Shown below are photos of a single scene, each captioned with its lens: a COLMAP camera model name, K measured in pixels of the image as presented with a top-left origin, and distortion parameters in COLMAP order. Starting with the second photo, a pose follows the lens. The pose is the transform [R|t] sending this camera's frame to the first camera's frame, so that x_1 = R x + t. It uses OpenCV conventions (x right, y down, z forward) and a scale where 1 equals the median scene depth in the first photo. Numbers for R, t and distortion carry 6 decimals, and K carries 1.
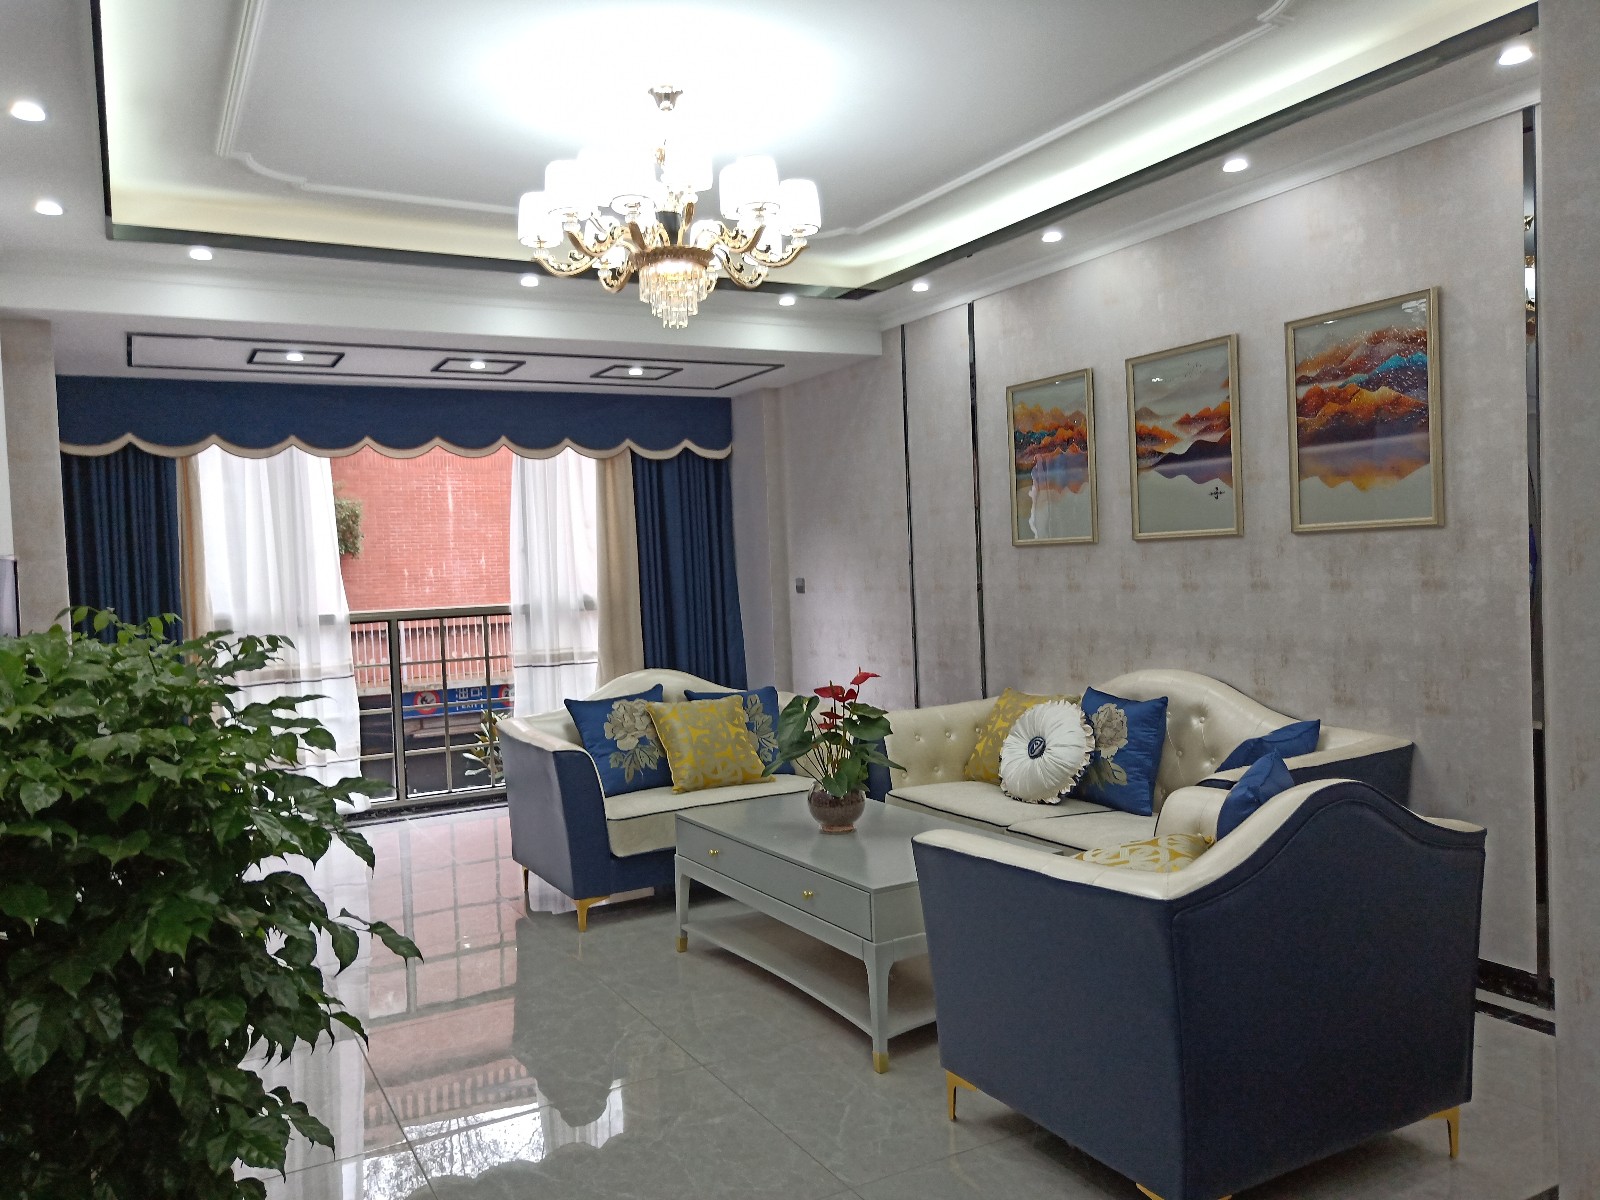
lens RADIAL K [[1206.3, 0, 800.0], [0, 1206.3, 600.0], [0, 0, 1]] dist [0.002691, -0.000985]
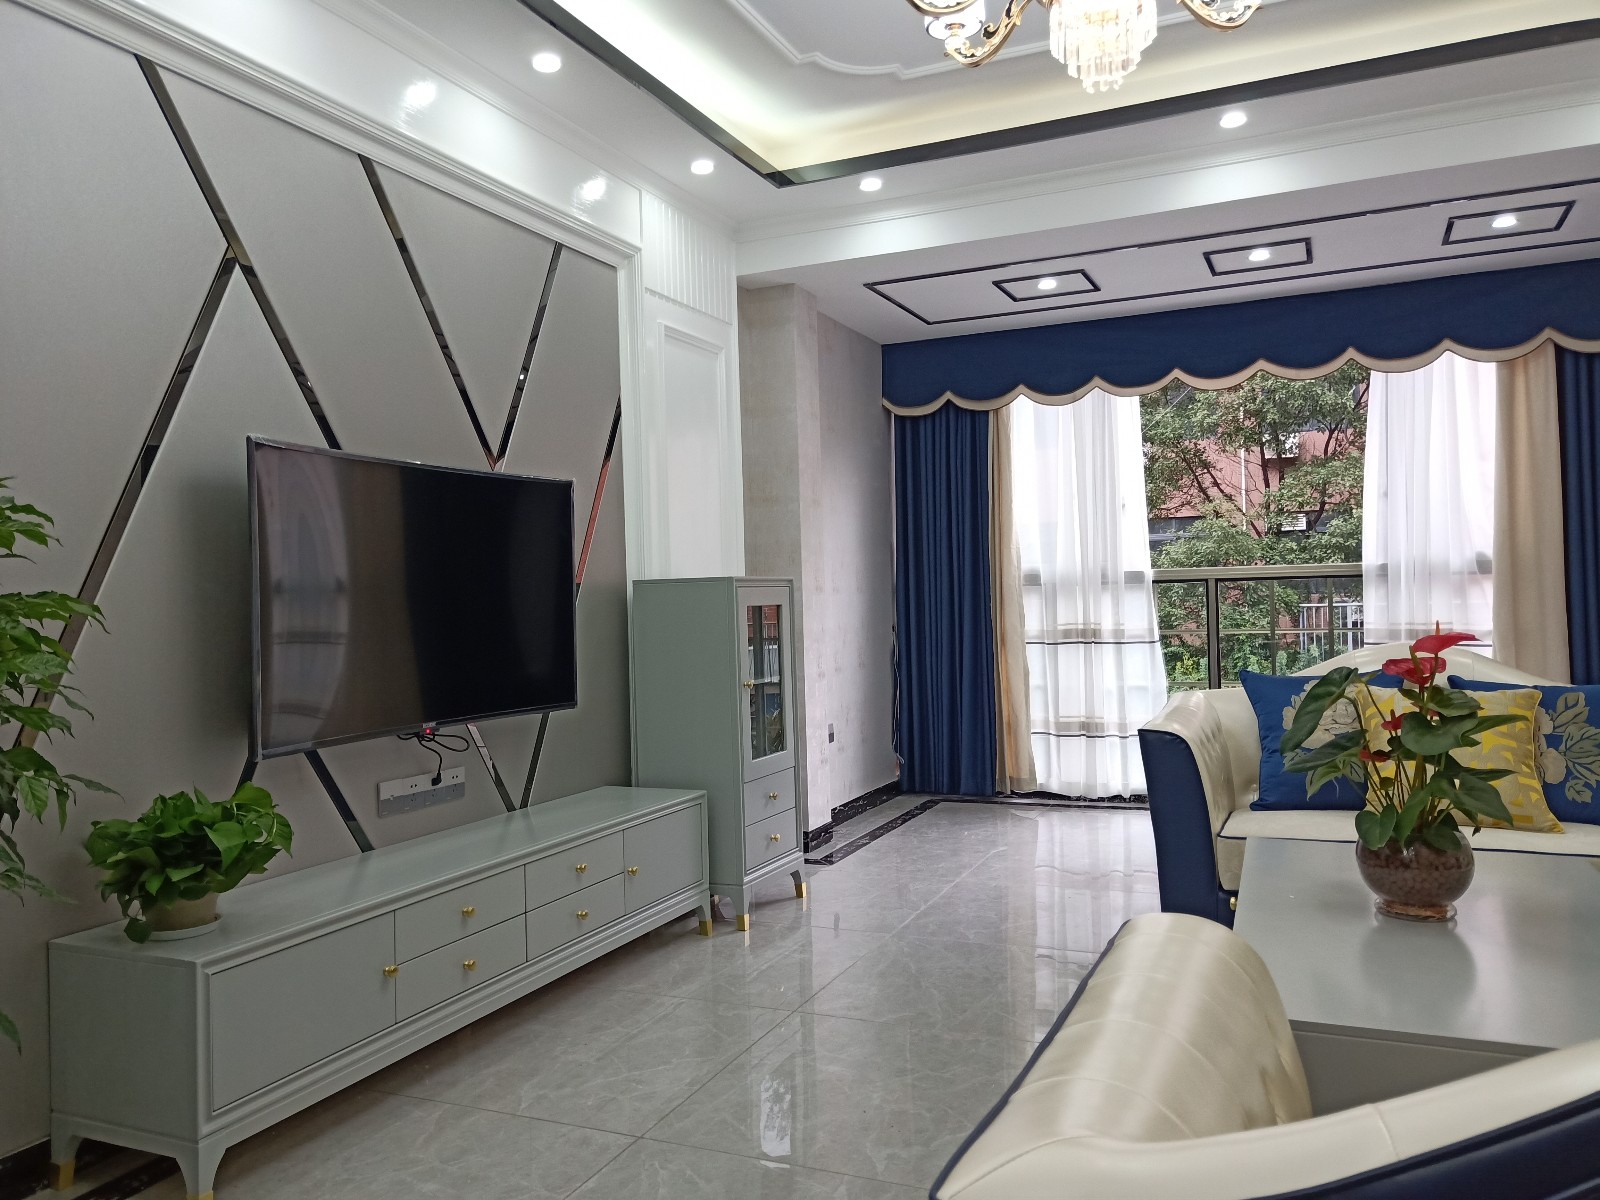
lens RADIAL K [[1199.5, 0, 807.1], [0, 1199.5, 598.0], [0, 0, 1]] dist [0.016580, 0.004740]
pose [[0.608209, 0.022964, -0.793445, 0.250340], [-0.019702, 0.999710, 0.013832, 0.035598], [0.793533, 0.007220, 0.608485, 0.372903]]
